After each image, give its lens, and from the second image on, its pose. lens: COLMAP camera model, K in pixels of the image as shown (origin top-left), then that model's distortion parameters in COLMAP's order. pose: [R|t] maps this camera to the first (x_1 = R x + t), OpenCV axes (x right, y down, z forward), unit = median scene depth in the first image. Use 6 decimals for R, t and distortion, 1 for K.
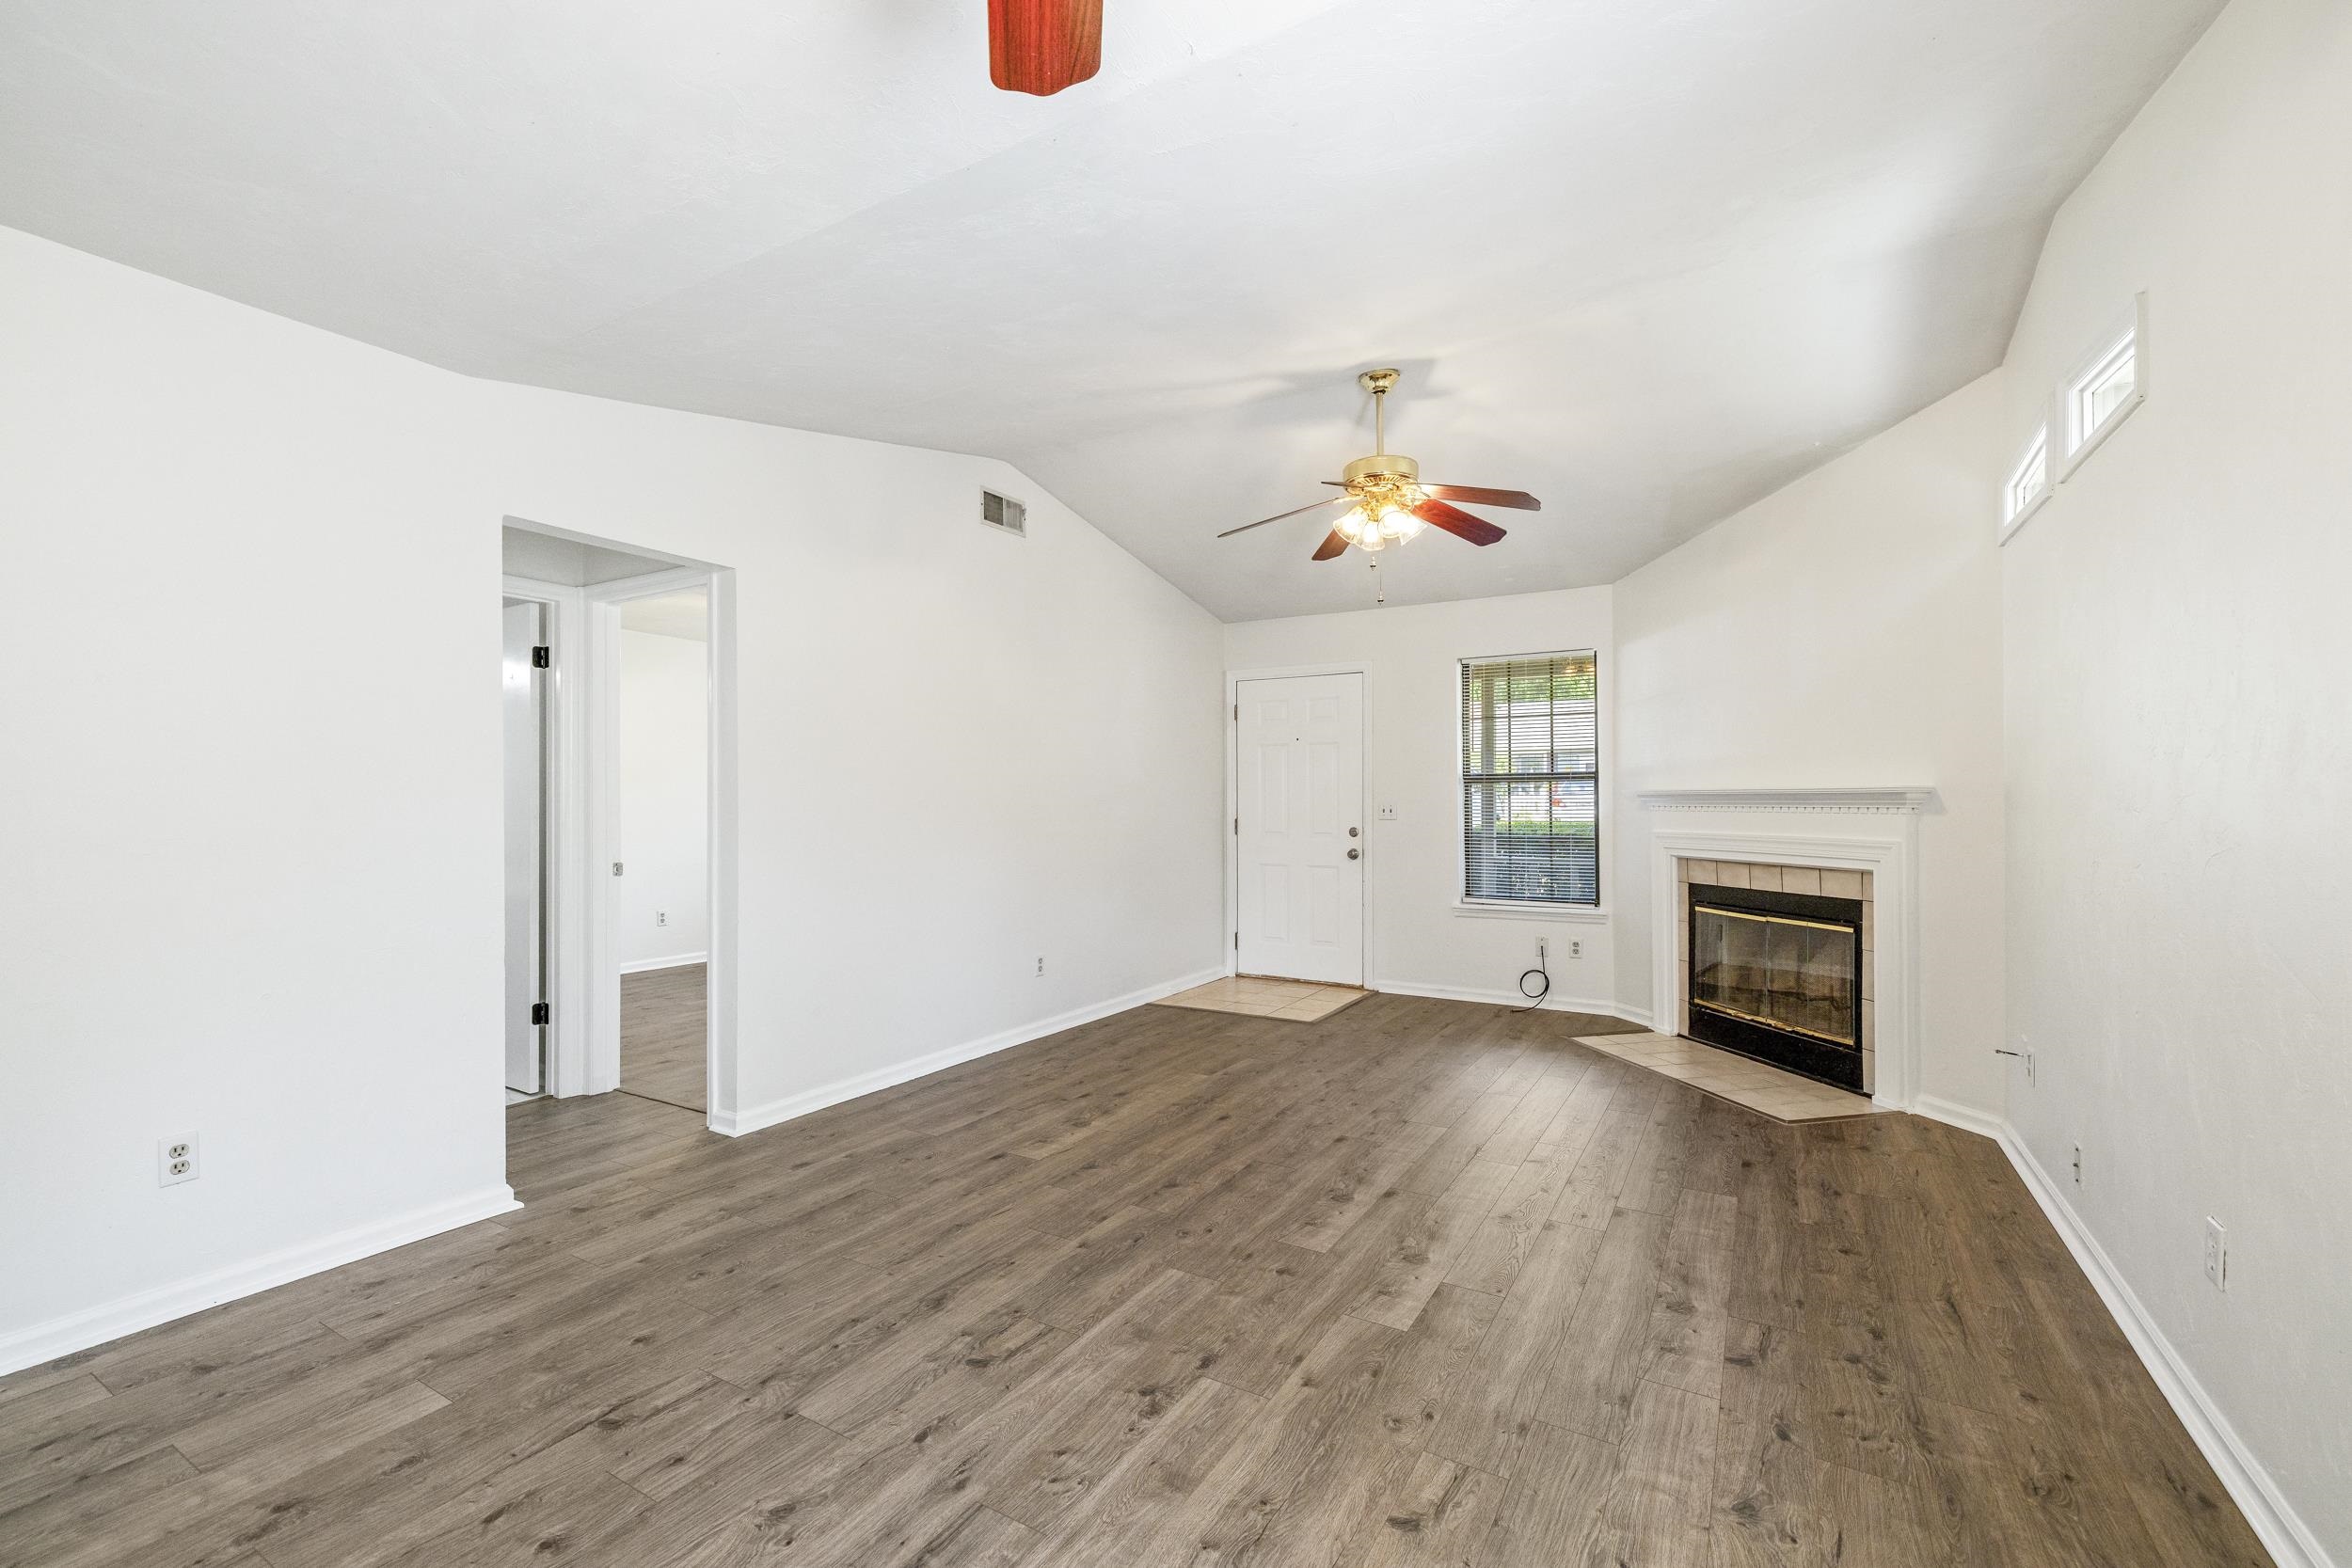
lens RADIAL K [[997.1, 0, 1169.0], [0, 997.1, 801.1], [0, 0, 1]] dist [0.001048, 0.000700]
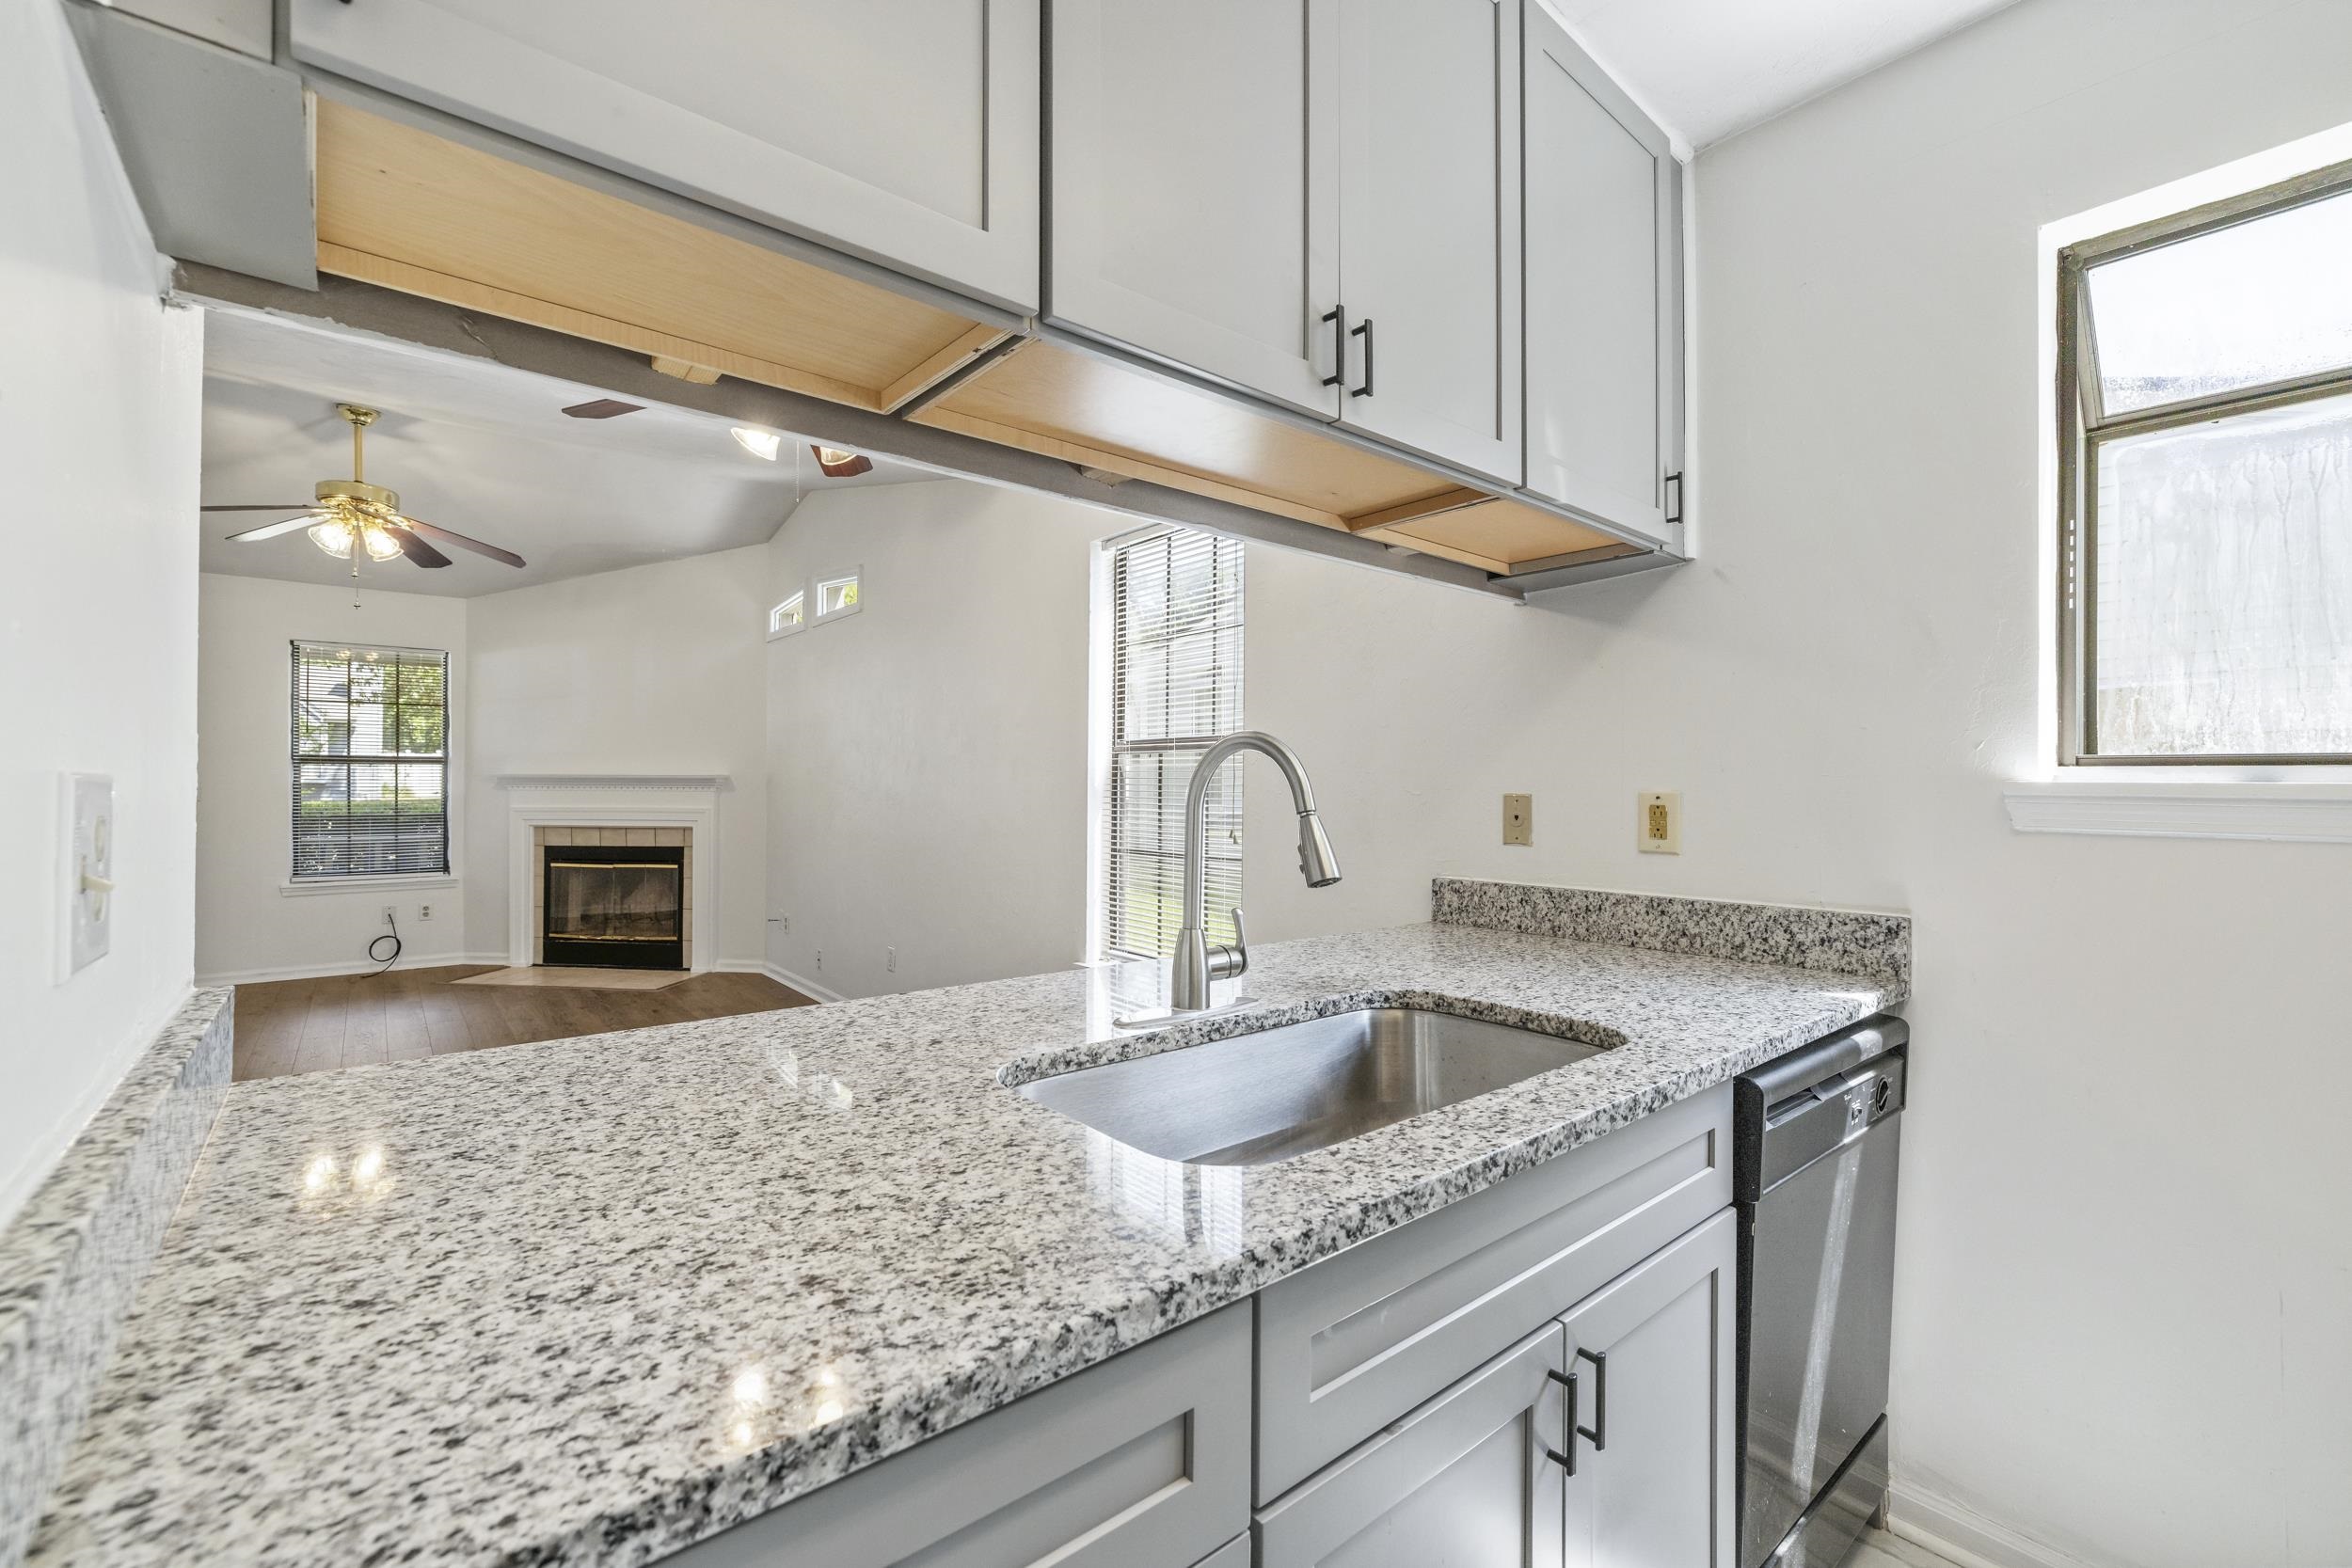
lens RADIAL K [[985.4, 0, 1169.1], [0, 985.4, 777.3], [0, 0, 1]] dist [0.000720, 0.000874]
pose [[0.340926, 0.008548, 0.940051, -0.531050], [-0.003042, 0.999963, -0.007990, 0.001332], [-0.940085, -0.000136, 0.340940, -0.259081]]
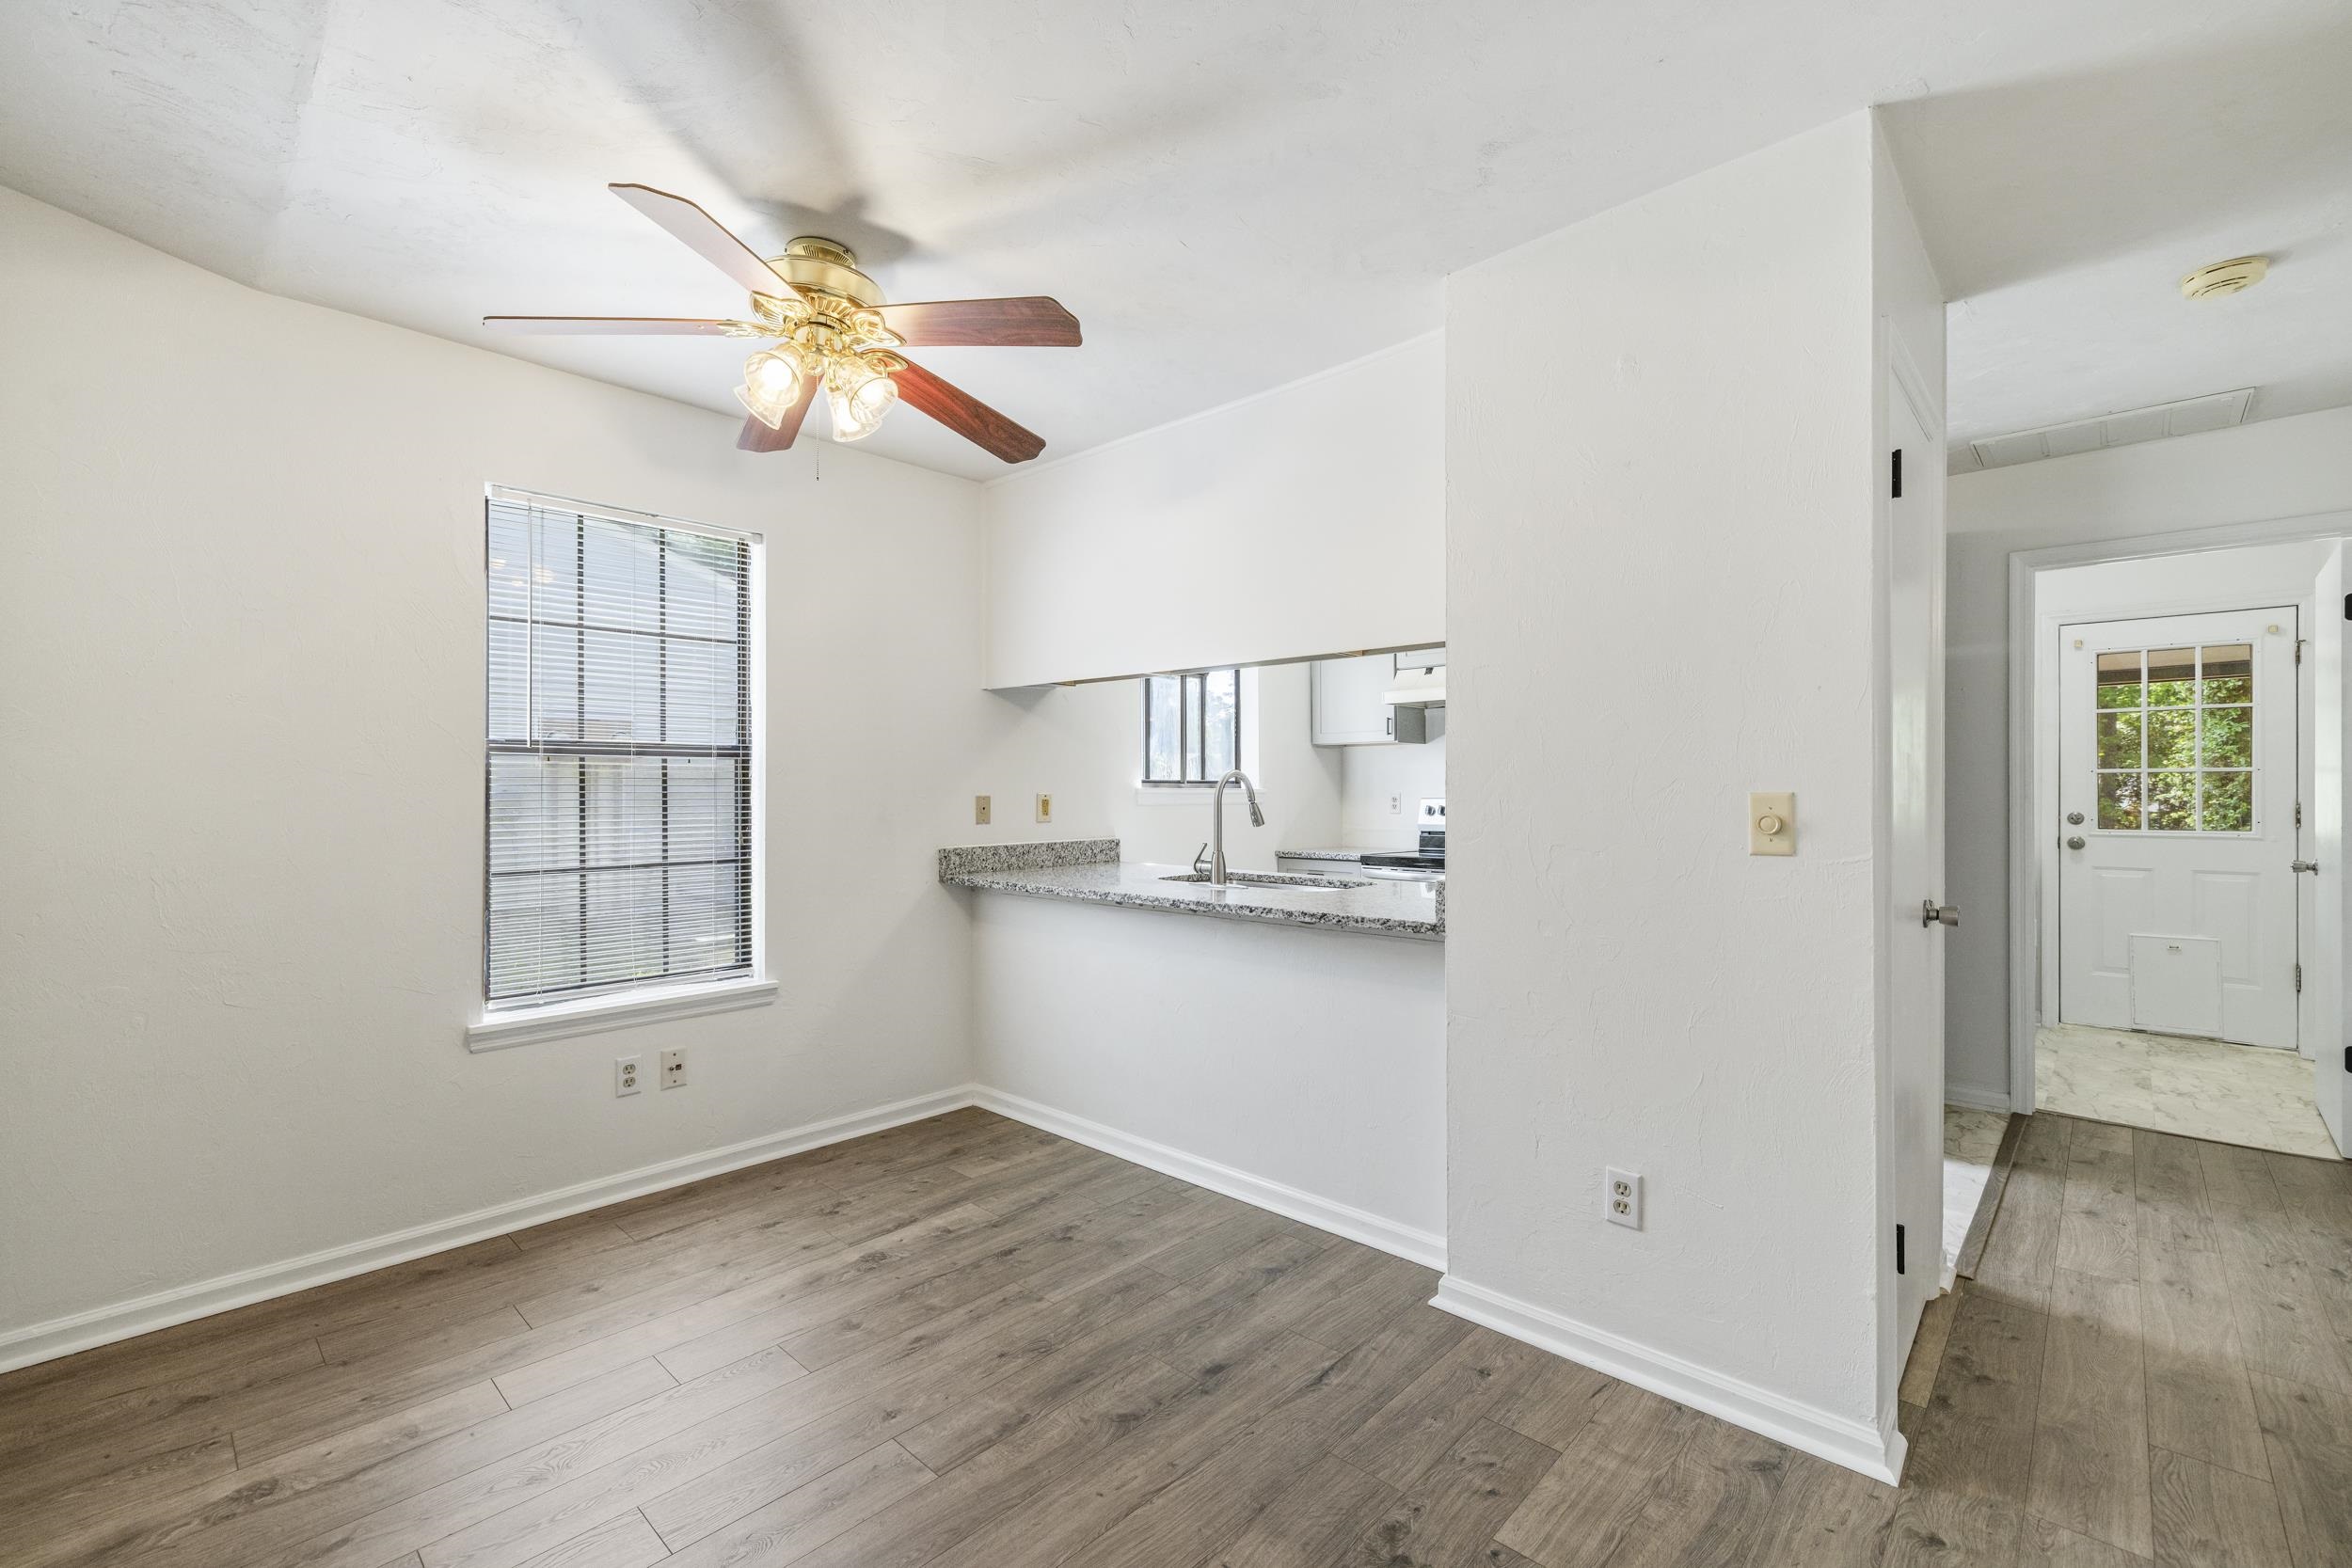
lens RADIAL K [[997.1, 0, 1161.6], [0, 997.1, 789.2], [0, 0, 1]] dist [0.001048, 0.000700]
pose [[-0.974395, 0.002097, 0.224835, -0.340223], [0.002504, 0.999996, 0.001523, -0.001781], [-0.224831, 0.002046, -0.974396, 0.692675]]
